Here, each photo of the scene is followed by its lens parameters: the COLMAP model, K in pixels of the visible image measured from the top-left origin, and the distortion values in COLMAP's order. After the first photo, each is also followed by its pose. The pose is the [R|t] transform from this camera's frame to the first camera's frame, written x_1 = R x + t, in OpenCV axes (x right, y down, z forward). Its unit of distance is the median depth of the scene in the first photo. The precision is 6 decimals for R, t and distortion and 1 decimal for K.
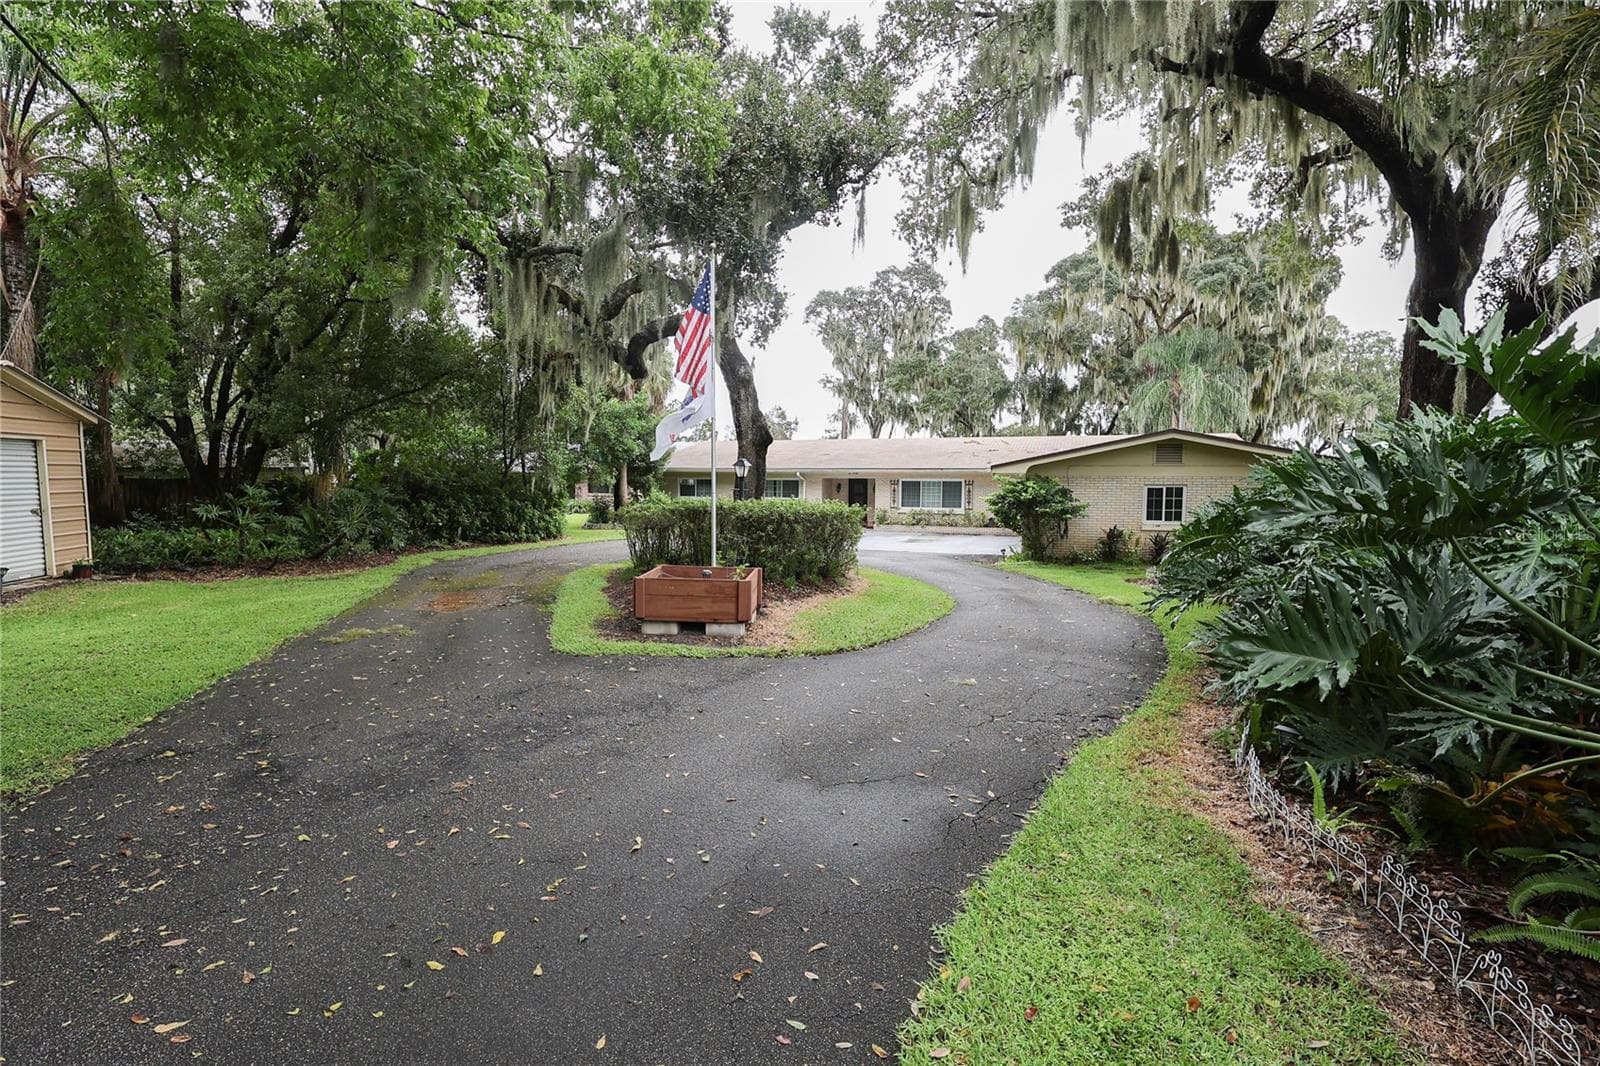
lens RADIAL K [[738.9, 0, 783.8], [0, 738.9, 529.2], [0, 0, 1]] dist [-0.000707, 0.000448]
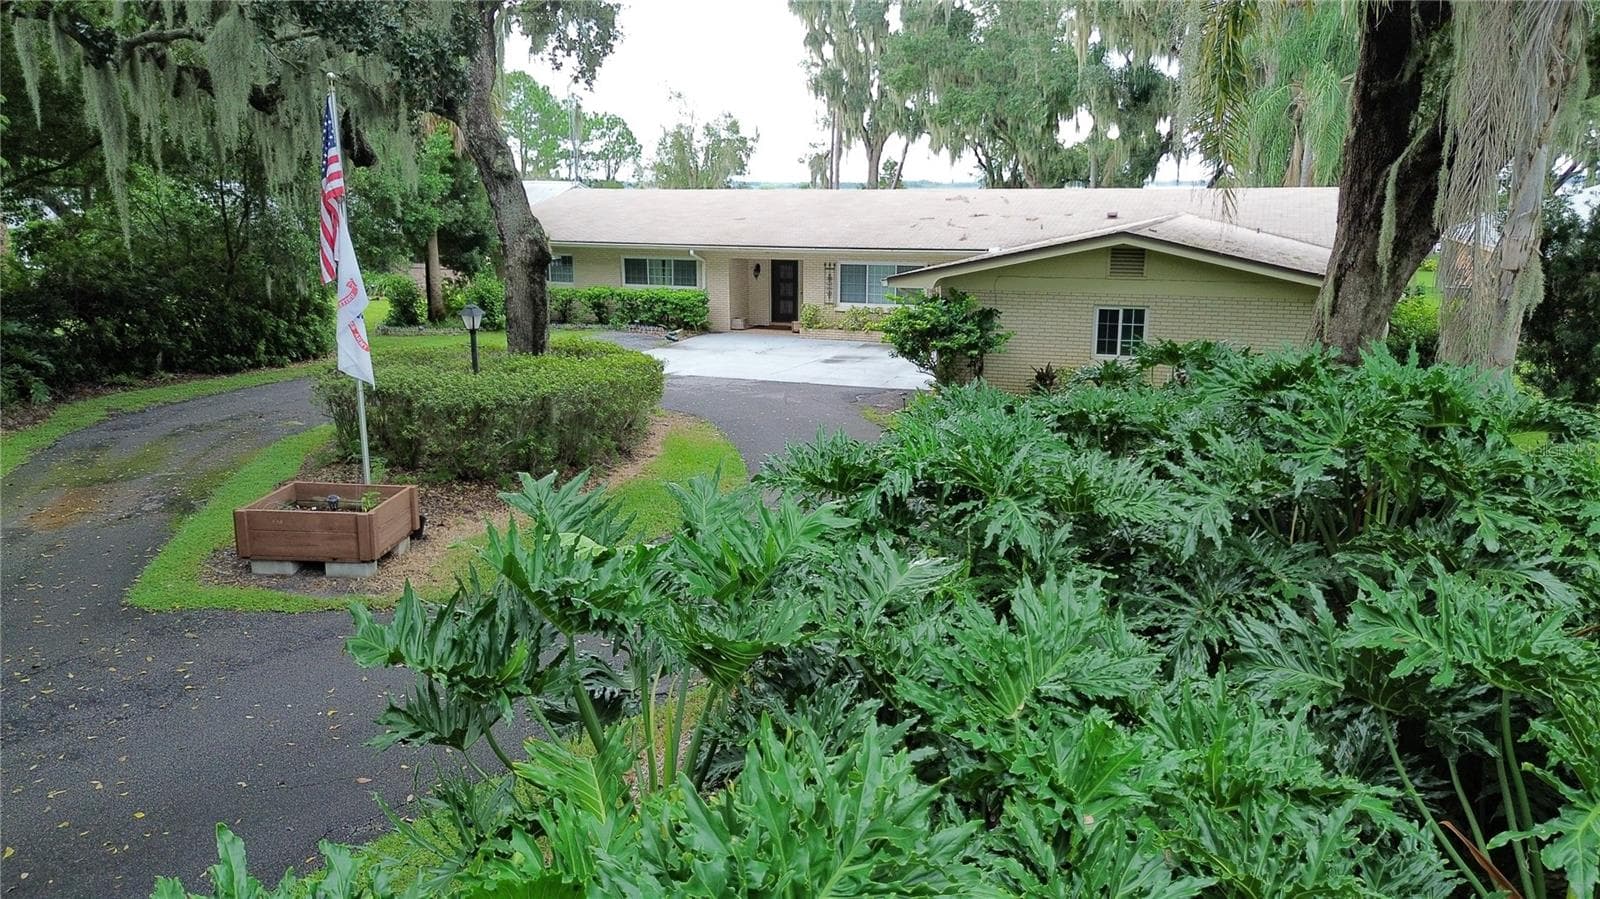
lens RADIAL K [[1137.1, 0, 798.9], [0, 1137.1, 456.8], [0, 0, 1]] dist [0.096767, -0.127565]
pose [[0.999916, -0.004670, 0.012111, 0.111023], [0.002788, 0.988531, 0.150990, -0.049908], [-0.012677, -0.150943, 0.988461, -0.075575]]
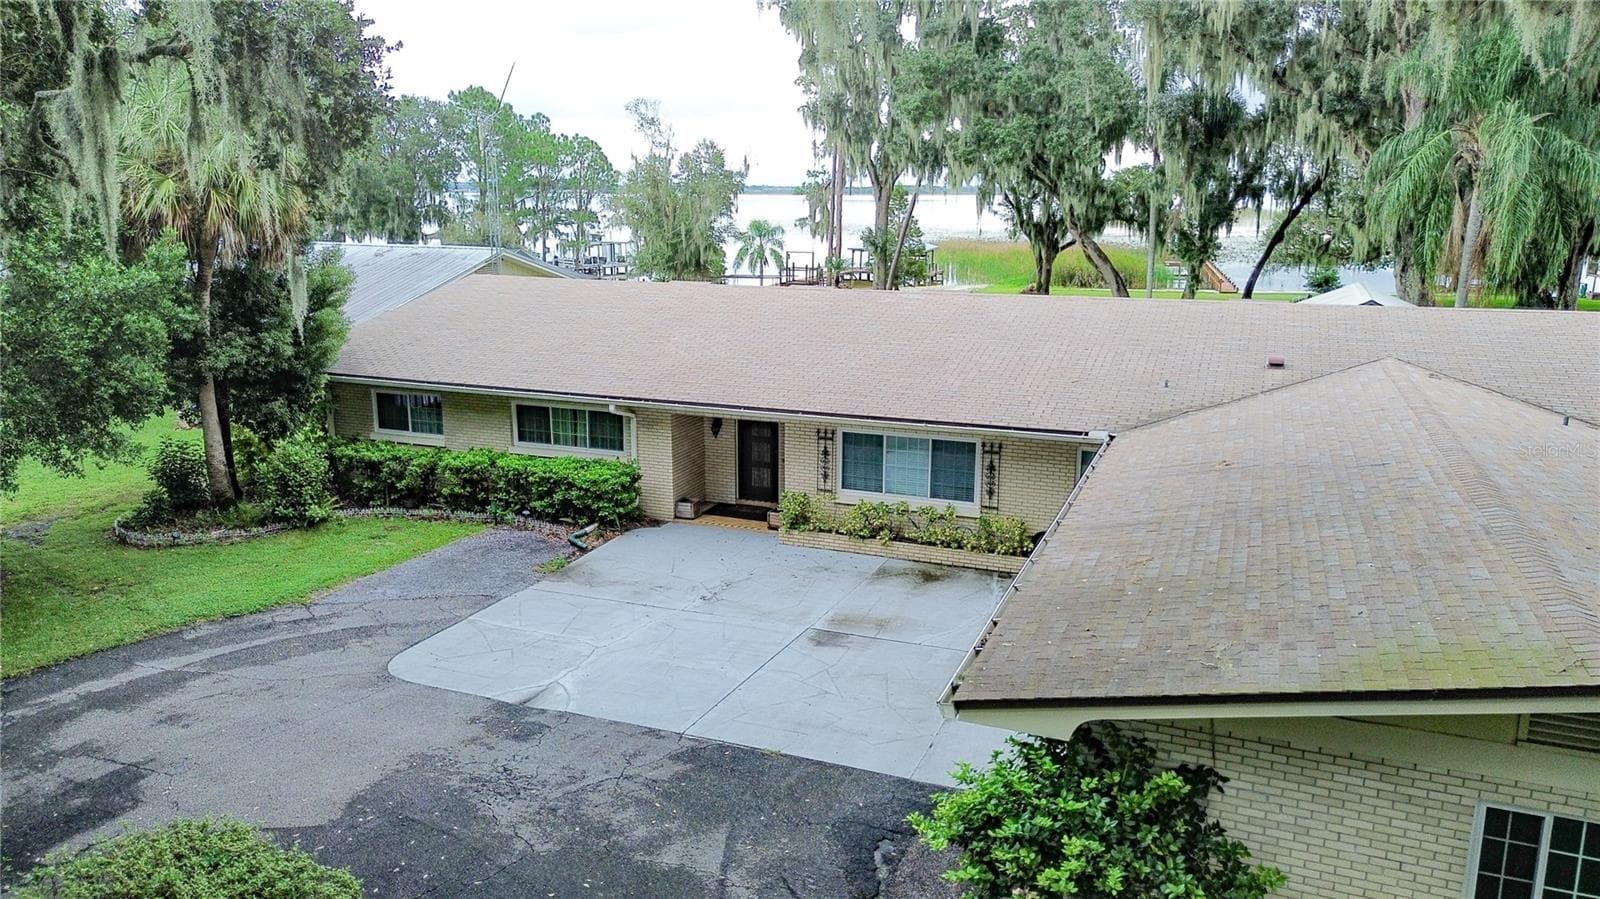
lens RADIAL K [[1137.1, 0, 798.9], [0, 1137.1, 456.8], [0, 0, 1]] dist [0.096767, -0.127565]
pose [[0.999948, -0.001697, 0.010100, 0.131304], [0.000188, 0.989052, 0.147569, -0.154823], [-0.010240, -0.147559, 0.989000, 0.343821]]
